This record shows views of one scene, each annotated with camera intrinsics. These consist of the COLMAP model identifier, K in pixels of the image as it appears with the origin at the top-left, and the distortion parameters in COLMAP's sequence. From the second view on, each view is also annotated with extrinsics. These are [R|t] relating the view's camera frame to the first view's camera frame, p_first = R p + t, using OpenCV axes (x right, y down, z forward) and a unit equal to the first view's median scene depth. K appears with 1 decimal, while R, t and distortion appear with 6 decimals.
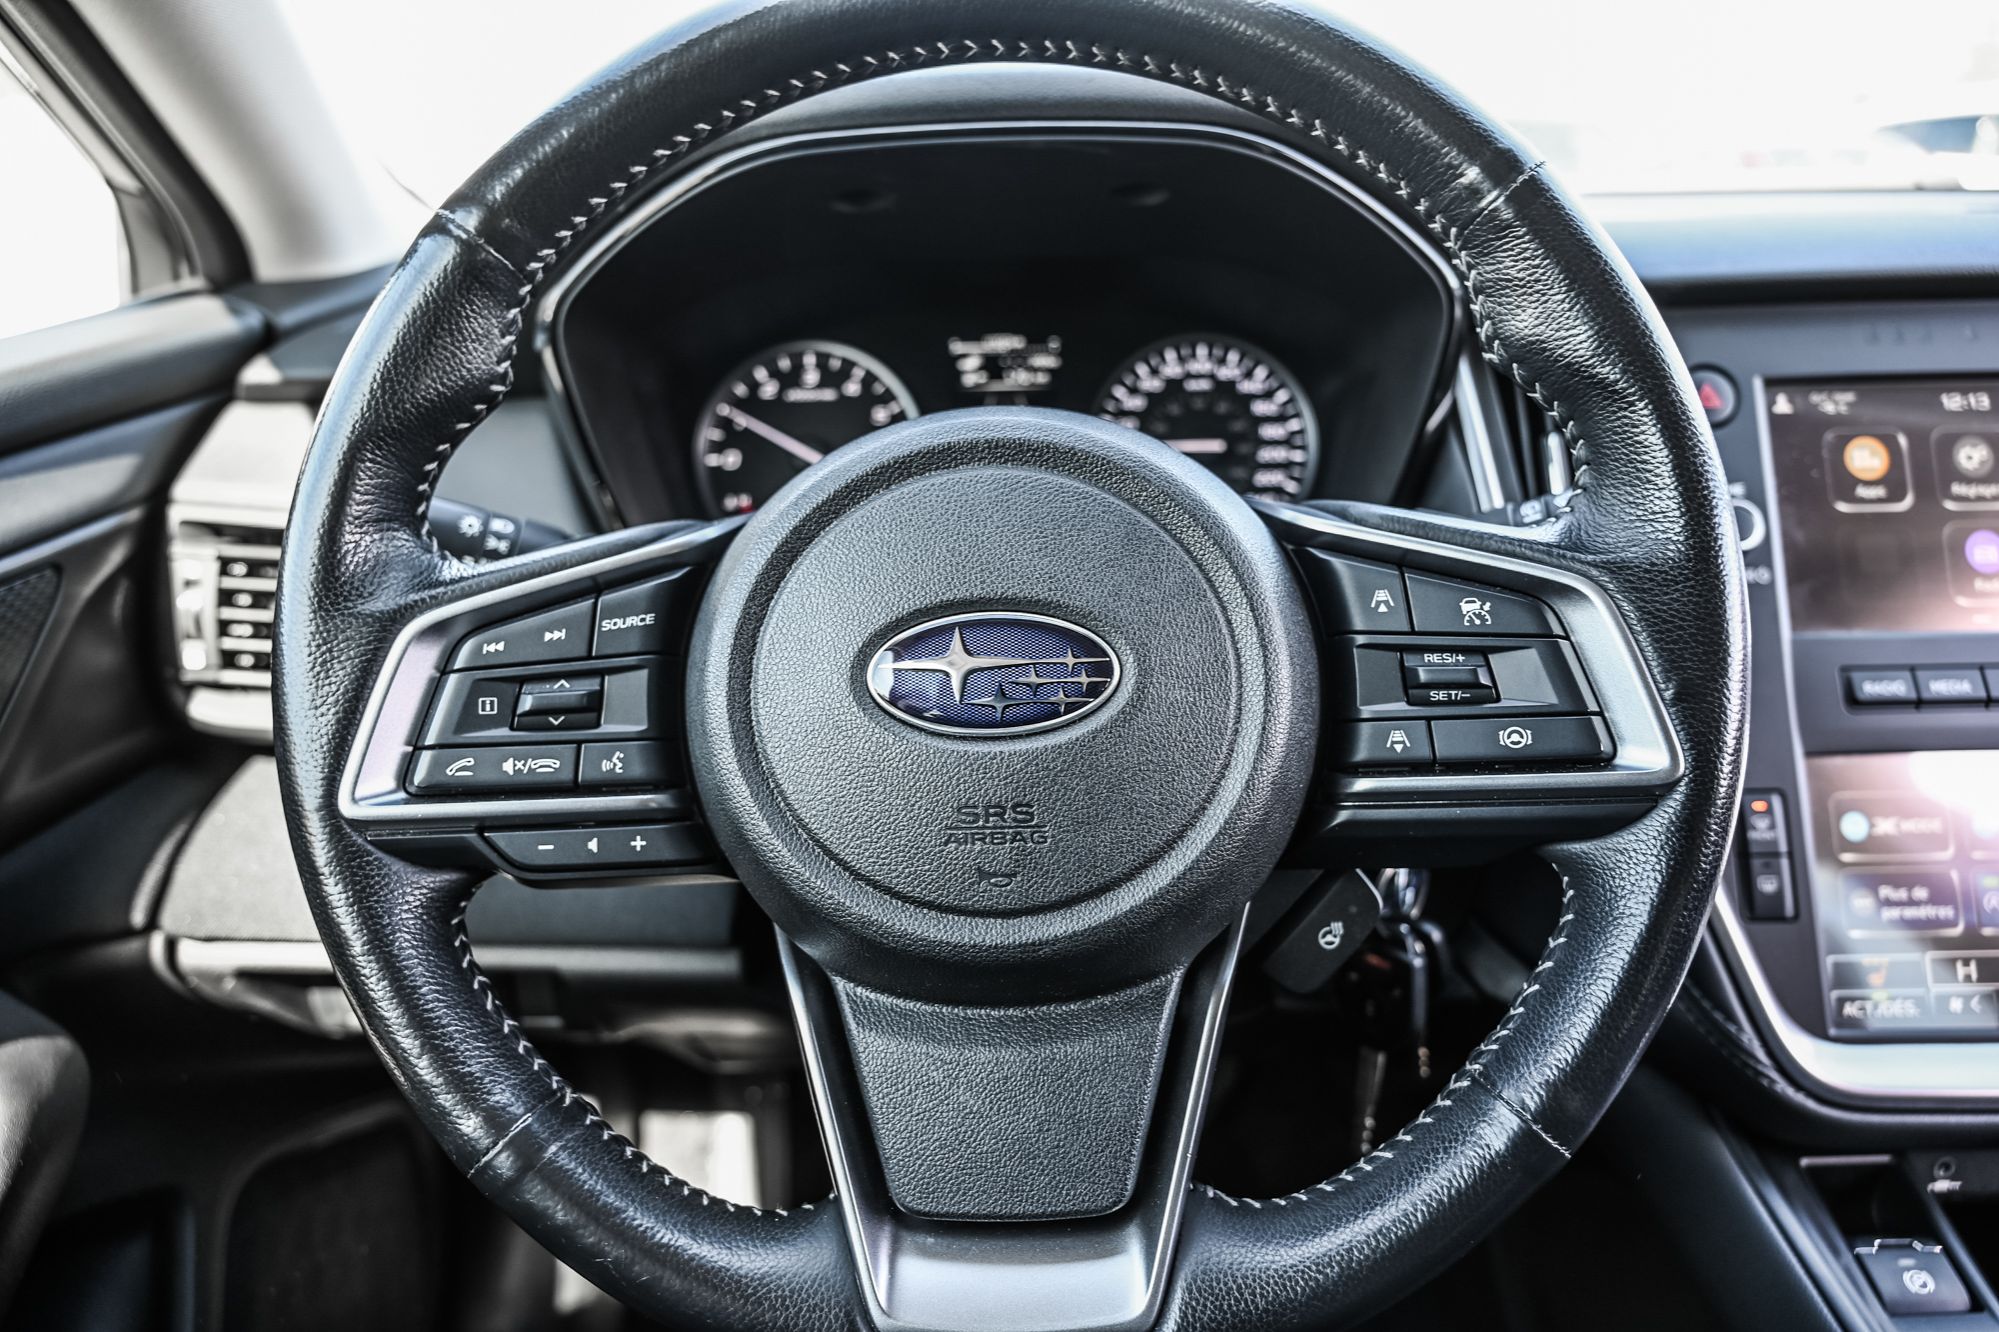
lens RADIAL K [[1315.9, 0, 1021.0], [0, 1315.9, 670.8], [0, 0, 1]] dist [-0.030910, 0.000989]
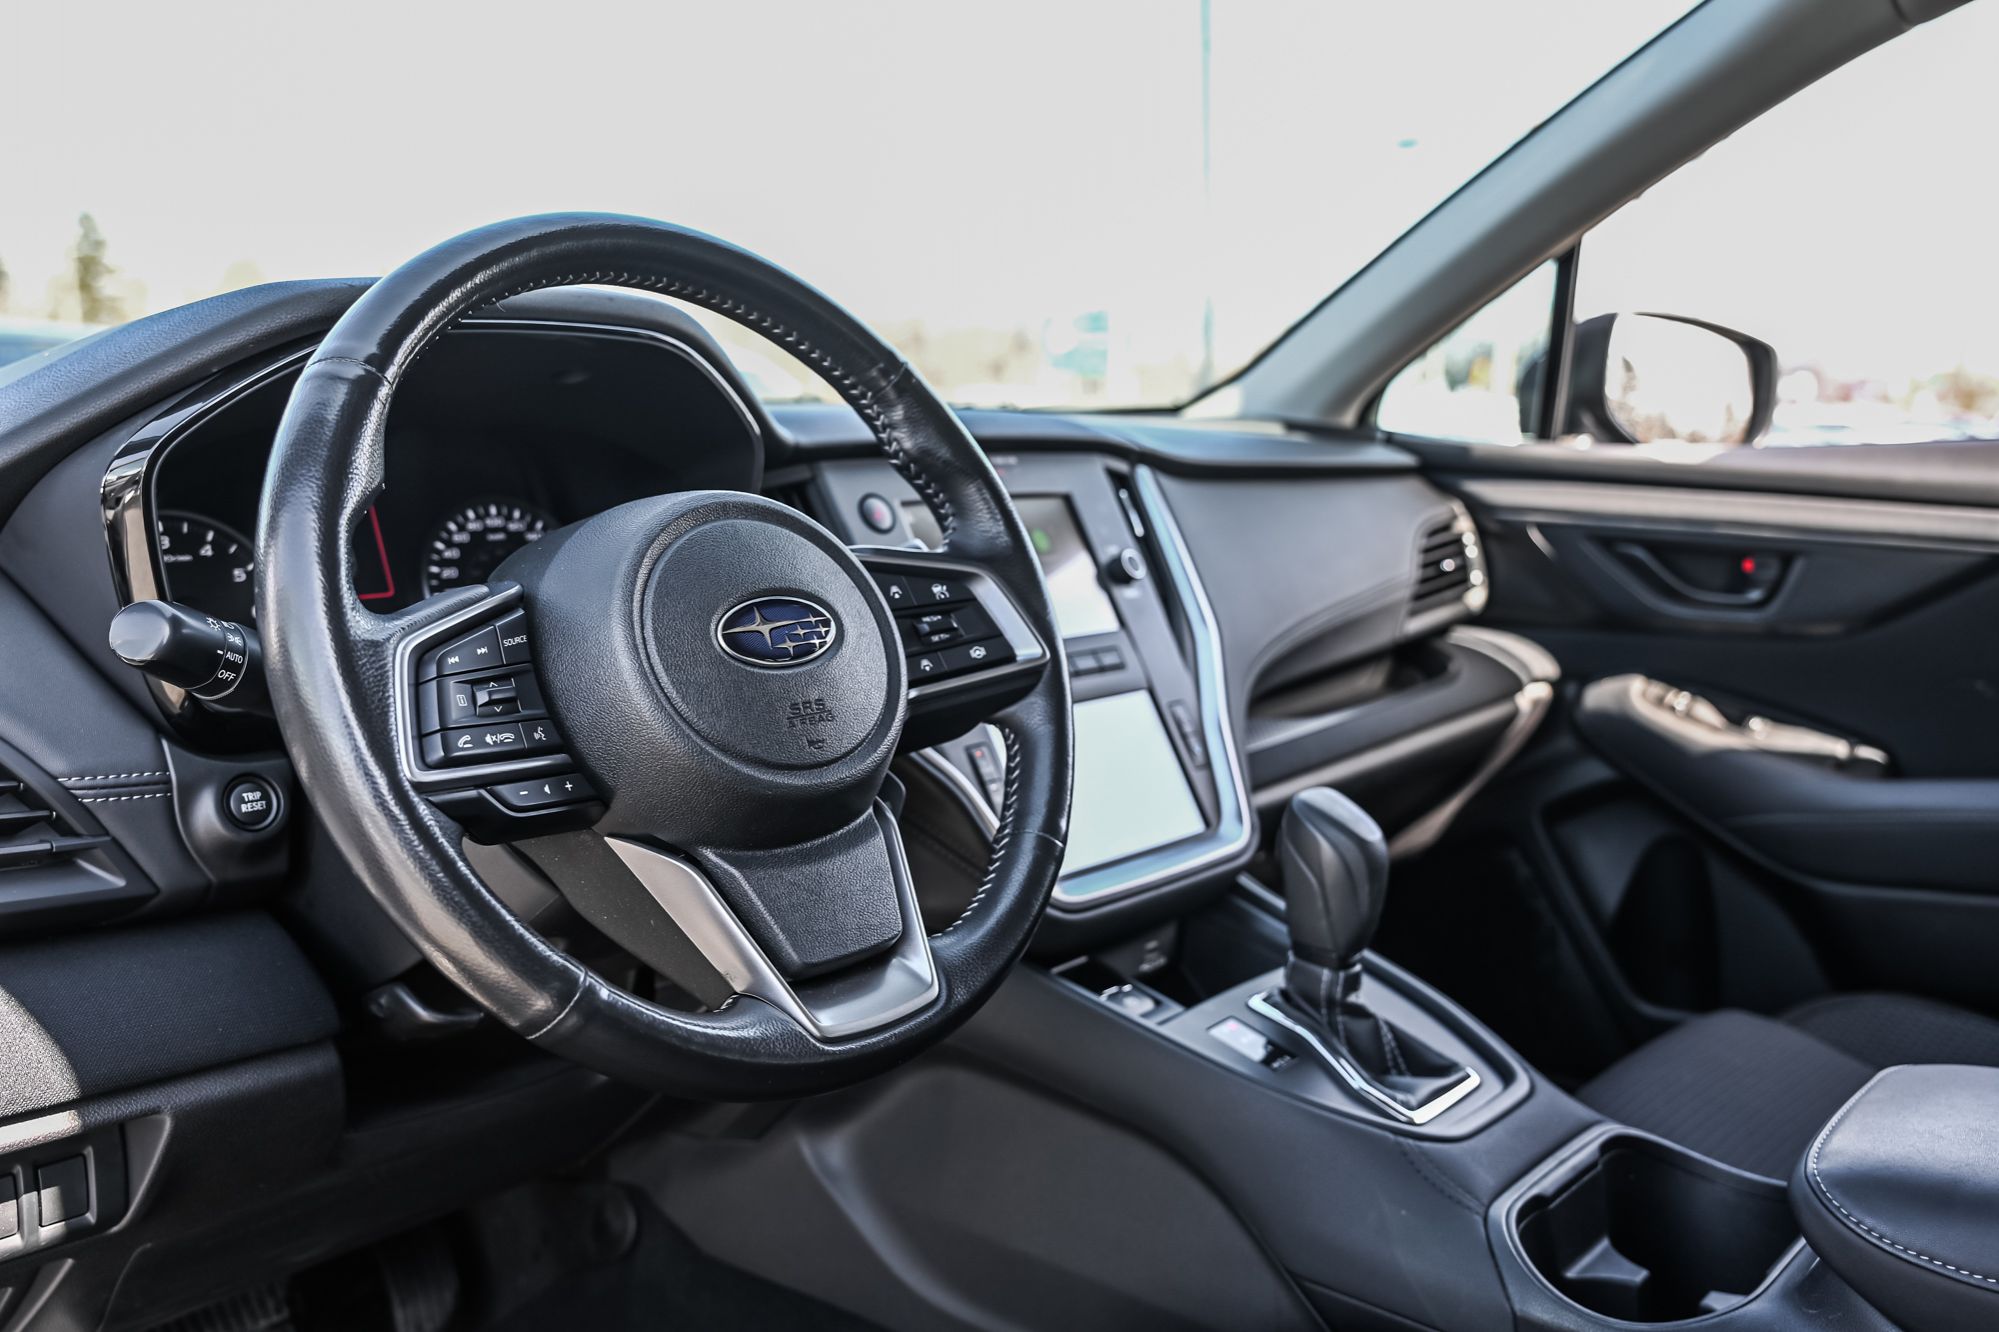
lens RADIAL K [[1851.9, 0, 1007.5], [0, 1851.9, 659.7], [0, 0, 1]] dist [-0.035985, 0.000000]
pose [[0.633279, -0.076972, 0.770086, -0.873065], [0.256305, 0.959749, -0.114843, 0.201664], [-0.730250, 0.270105, 0.627517, -0.363603]]
